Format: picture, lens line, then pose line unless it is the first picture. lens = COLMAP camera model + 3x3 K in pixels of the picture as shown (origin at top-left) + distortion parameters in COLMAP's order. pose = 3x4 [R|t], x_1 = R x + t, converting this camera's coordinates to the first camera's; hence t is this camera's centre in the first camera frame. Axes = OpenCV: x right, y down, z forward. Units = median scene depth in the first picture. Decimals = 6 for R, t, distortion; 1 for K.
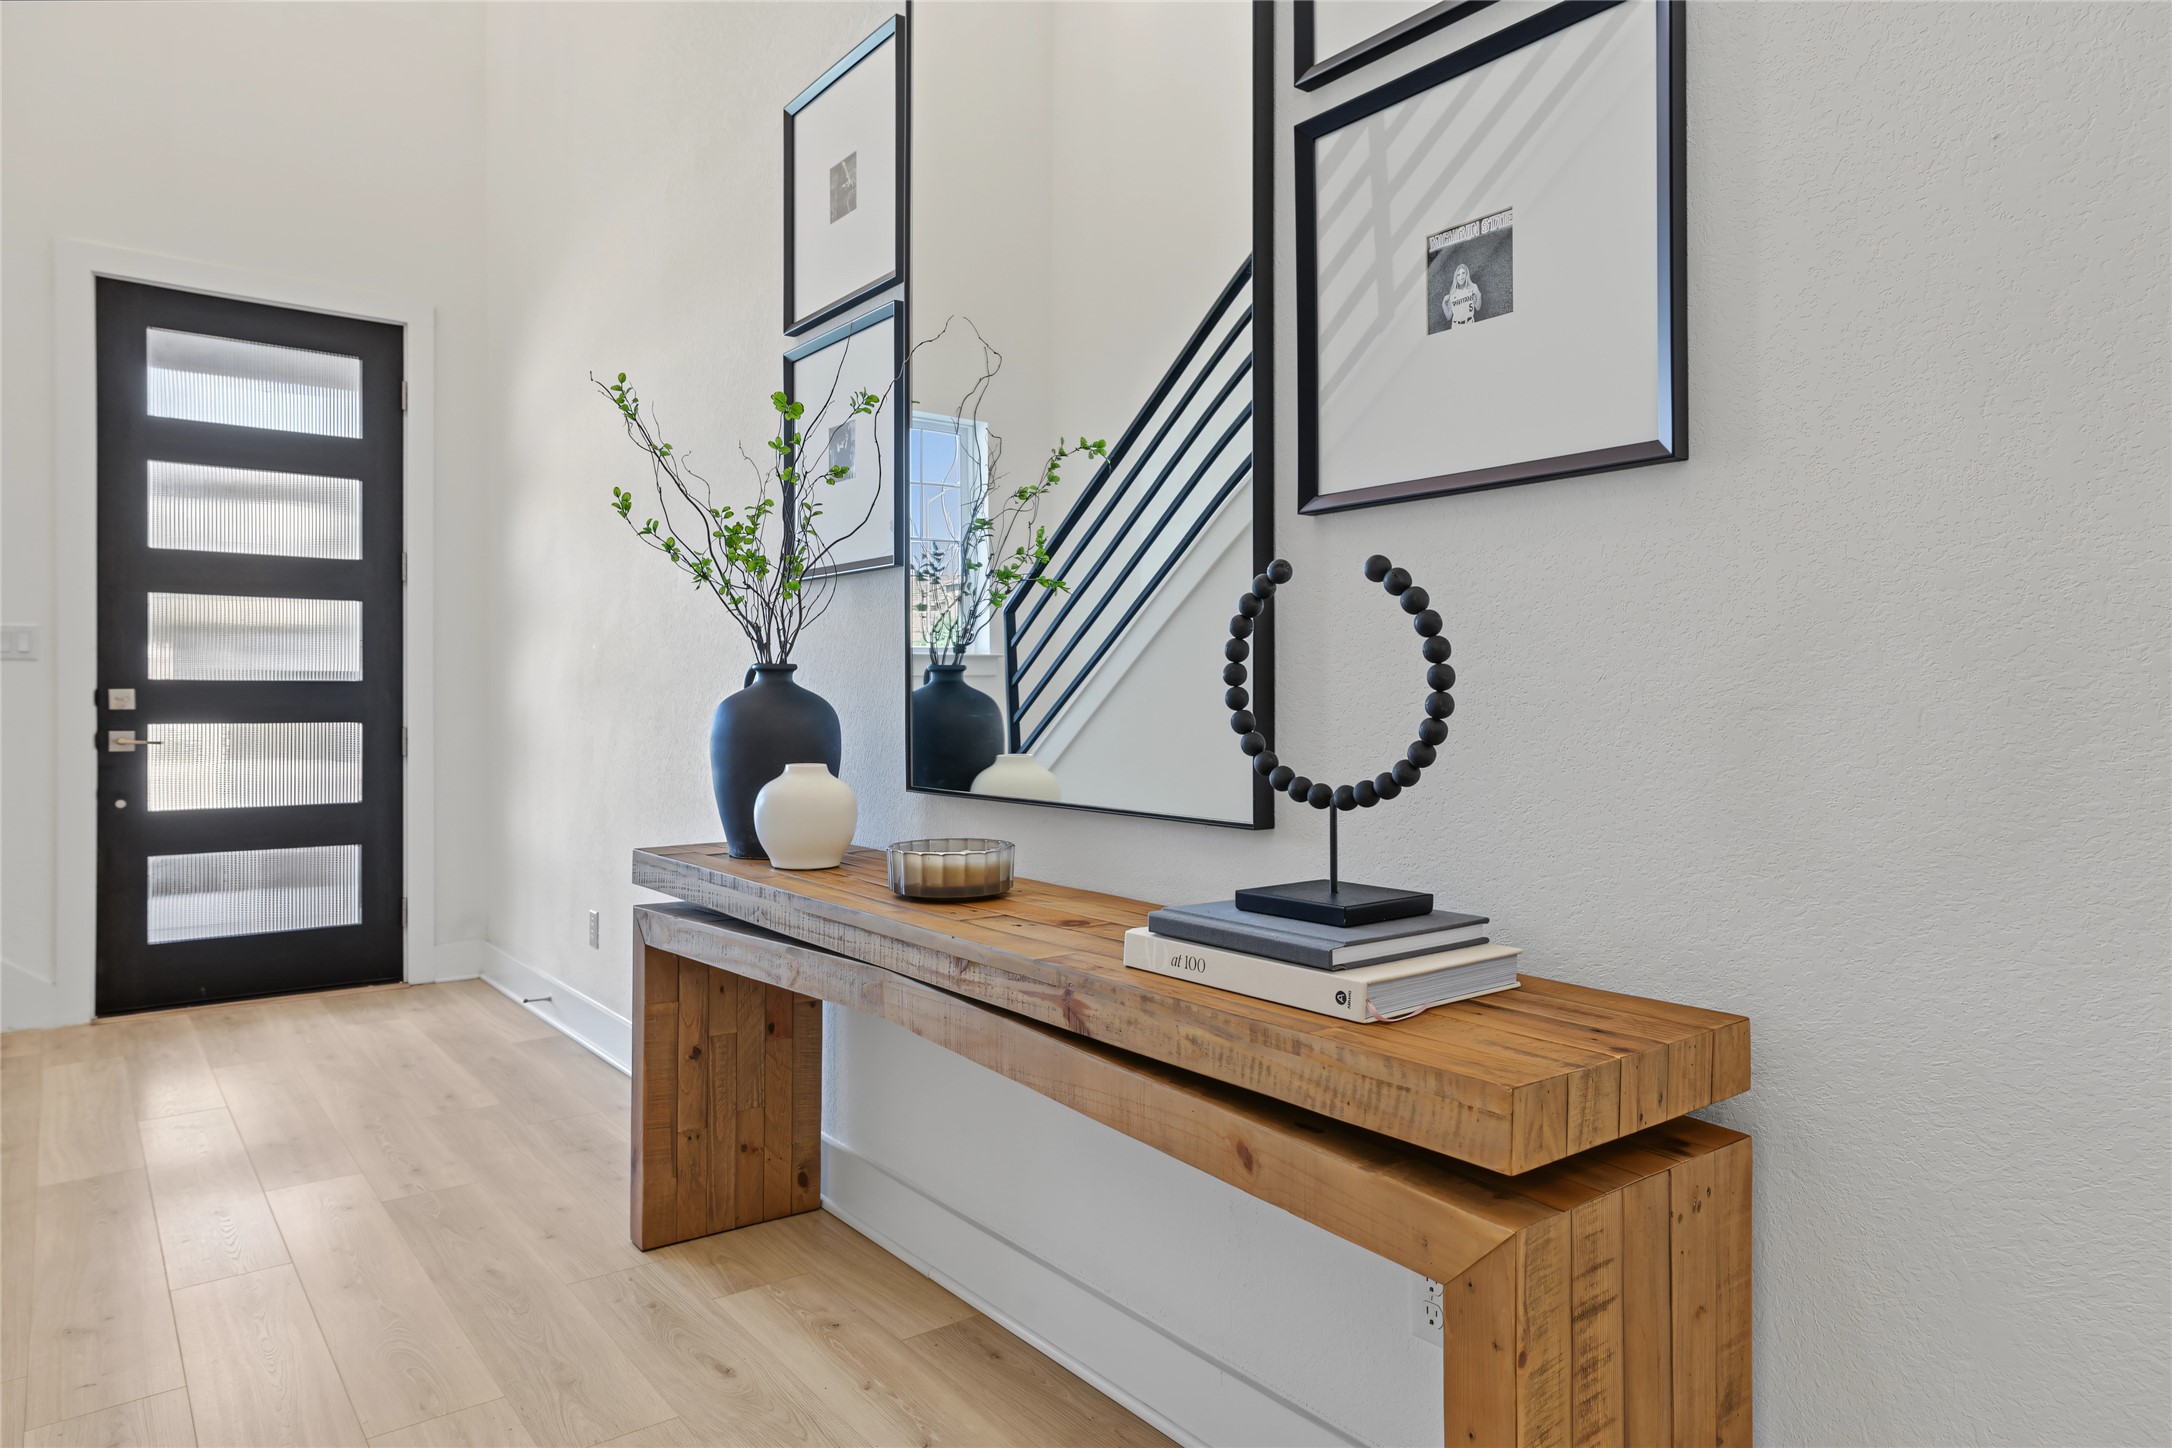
lens RADIAL K [[1331.9, 0, 1095.1], [0, 1331.9, 715.0], [0, 0, 1]] dist [-0.010847, 0.002720]
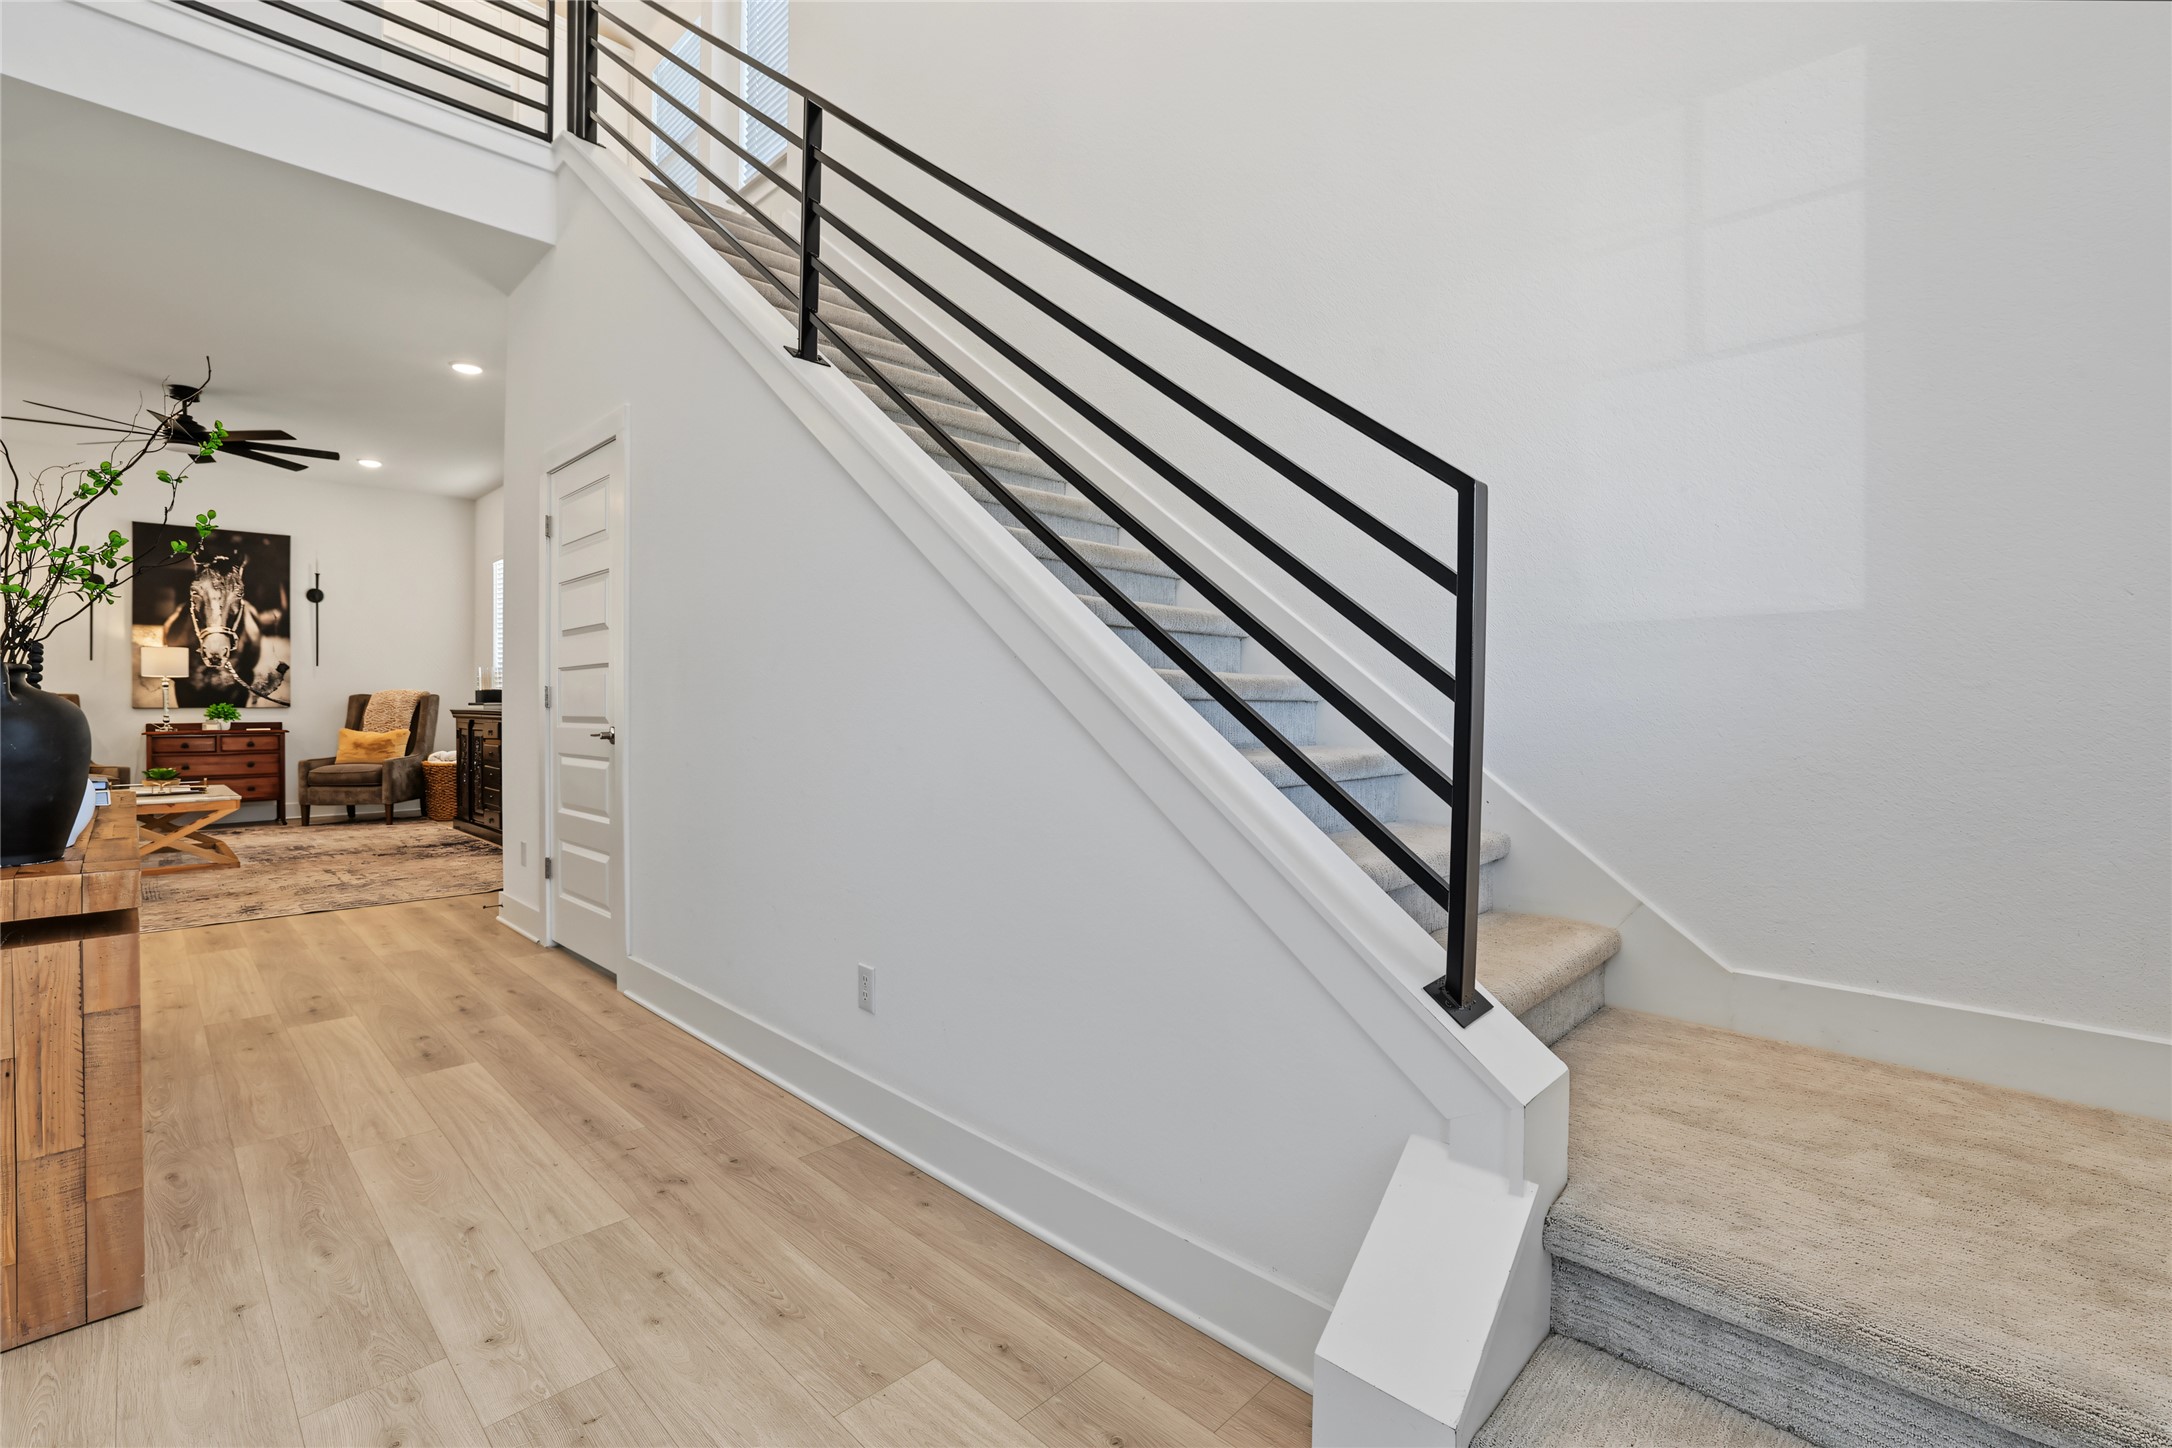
lens RADIAL K [[939.3, 0, 1085.7], [0, 939.3, 720.9], [0, 0, 1]] dist [0.000834, 0.000308]
pose [[-0.990253, -0.011364, -0.138813, -1.122576], [-0.014302, 0.999694, 0.020183, -0.033262], [0.138541, 0.021971, -0.990113, 2.157709]]
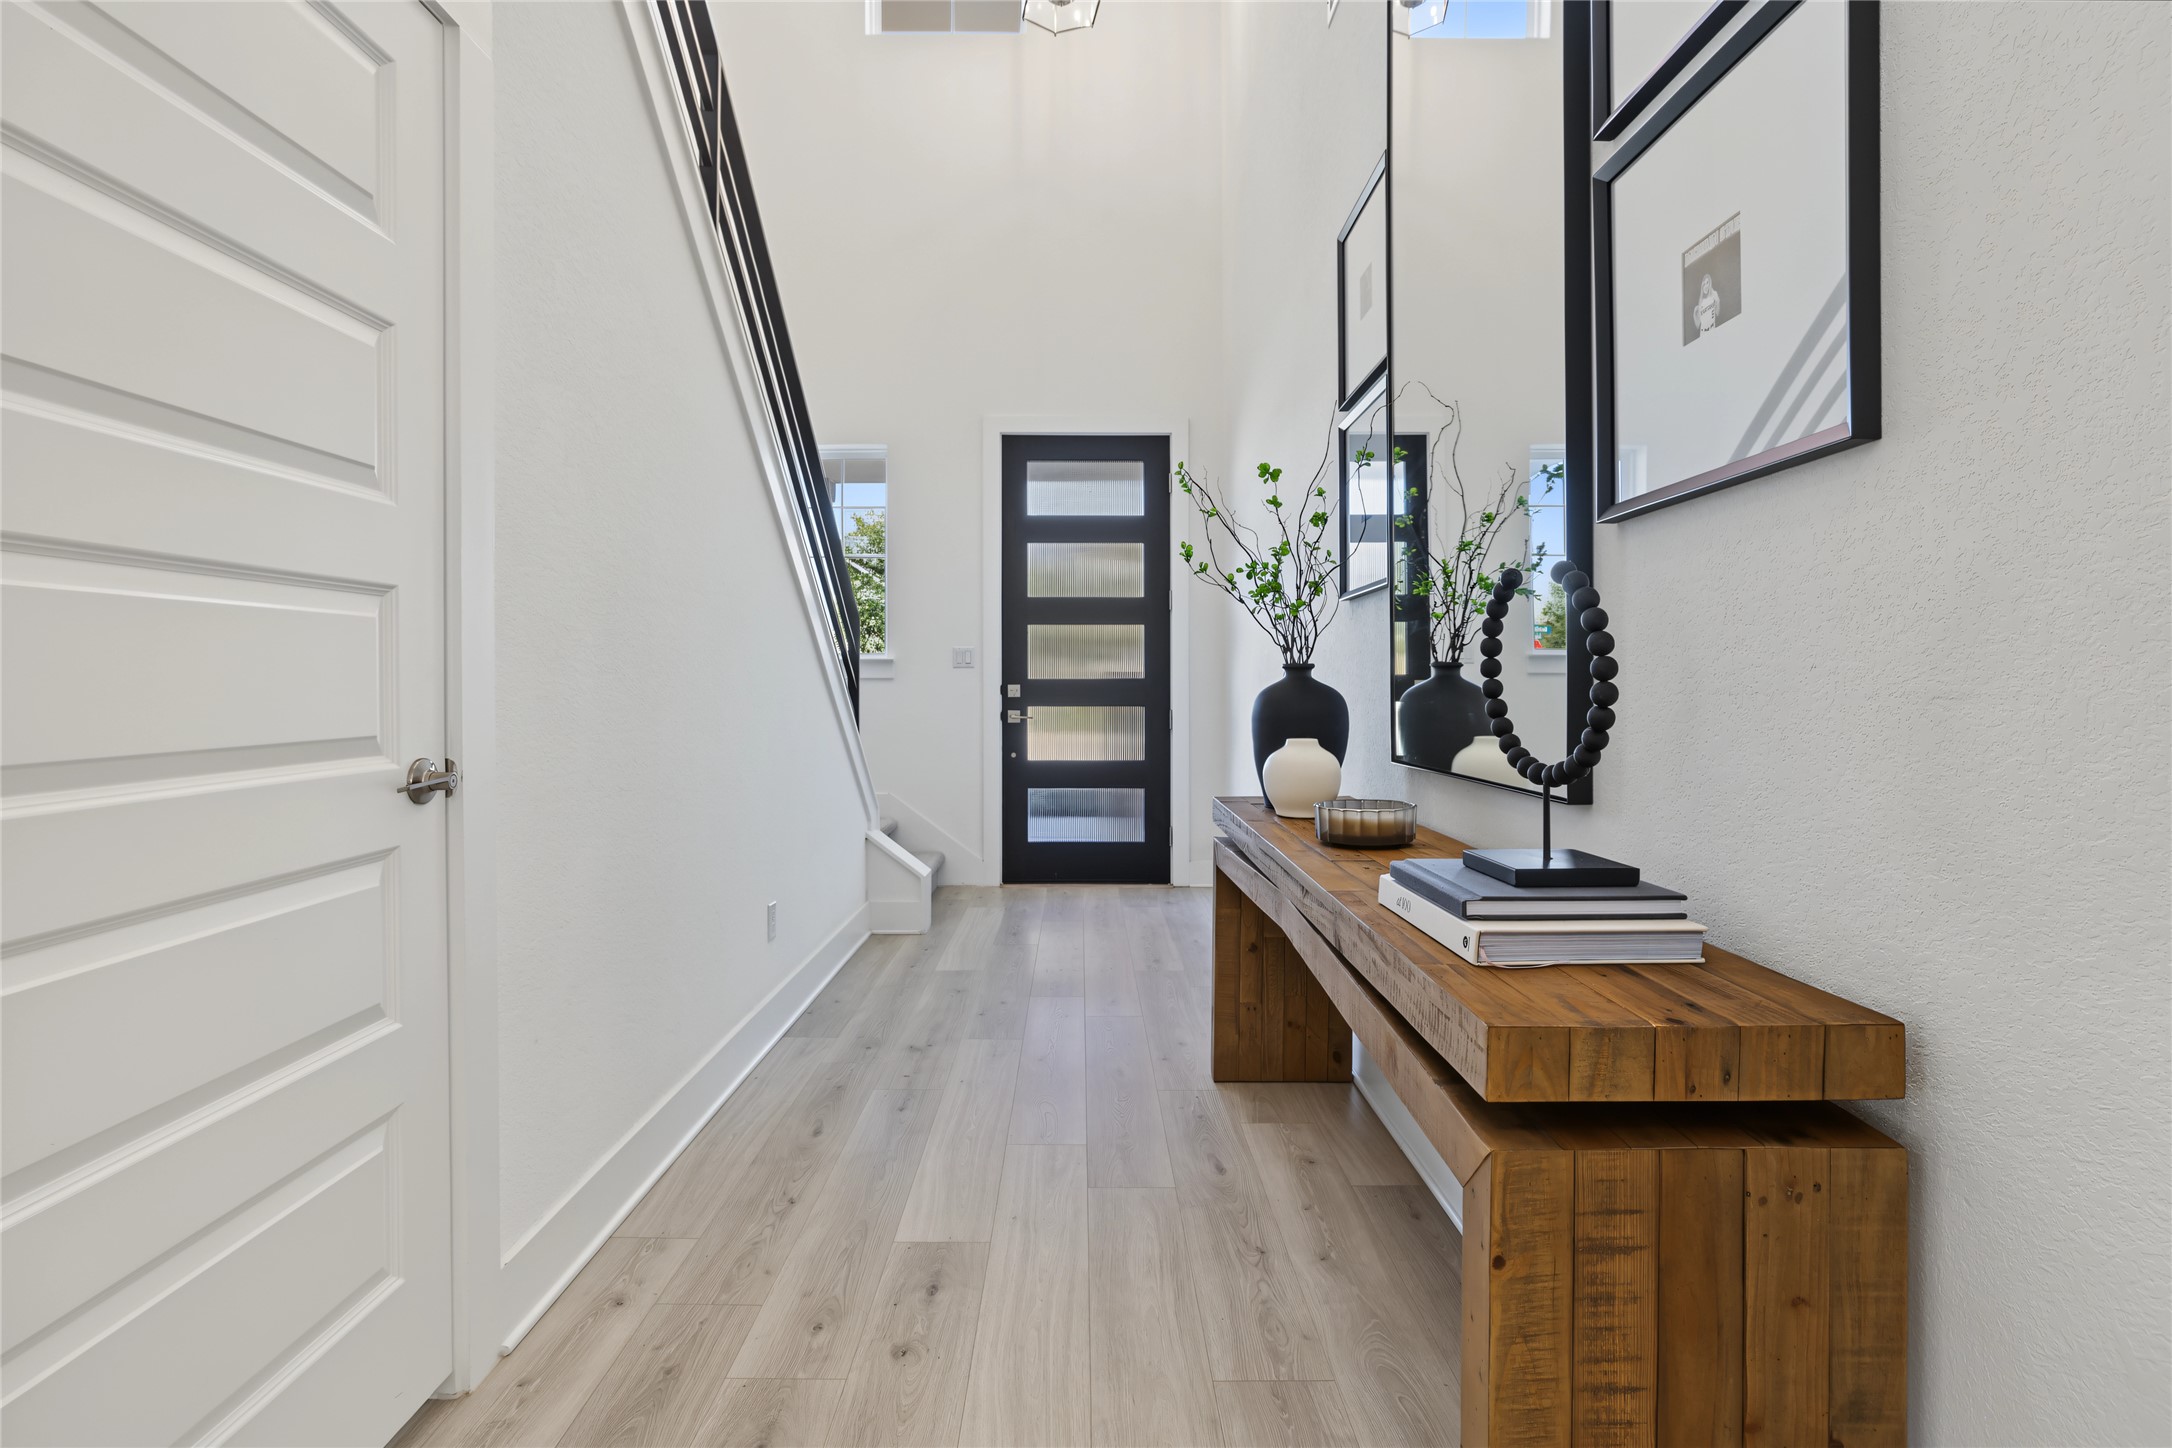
lens RADIAL K [[1062.0, 0, 1079.0], [0, 1062.0, 714.5], [0, 0, 1]] dist [-0.031976, 0.010107]
pose [[0.791017, 0.012214, -0.611672, 0.283449], [-0.005849, 0.999906, 0.012402, 0.000749], [0.611766, -0.006233, 0.791014, 0.029665]]
